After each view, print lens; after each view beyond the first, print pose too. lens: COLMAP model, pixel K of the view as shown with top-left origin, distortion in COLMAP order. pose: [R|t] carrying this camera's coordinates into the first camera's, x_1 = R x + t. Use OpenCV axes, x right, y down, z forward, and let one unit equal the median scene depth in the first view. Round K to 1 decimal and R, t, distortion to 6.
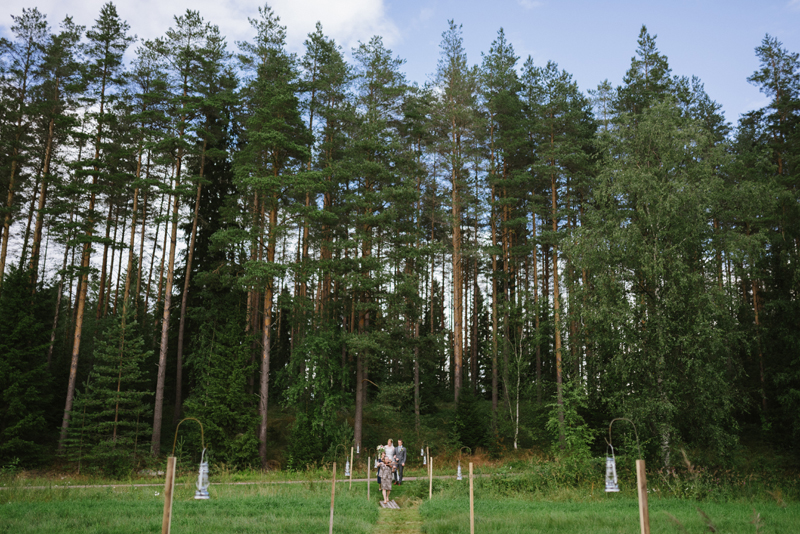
lens RADIAL K [[775.9, 0, 399.8], [0, 775.9, 268.3], [0, 0, 1]] dist [0.016556, 0.000000]
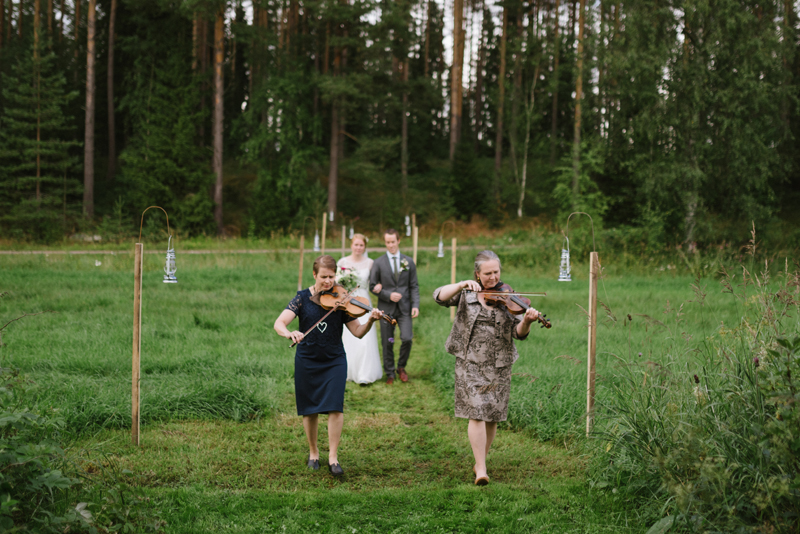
lens RADIAL K [[775.9, 0, 395.2], [0, 775.9, 261.8], [0, 0, 1]] dist [0.016556, 0.000000]
pose [[0.998899, 0.016737, 0.043821, -0.020806], [-0.027366, 0.966659, 0.254600, 0.063925], [-0.038099, -0.255519, 0.966053, 0.164395]]
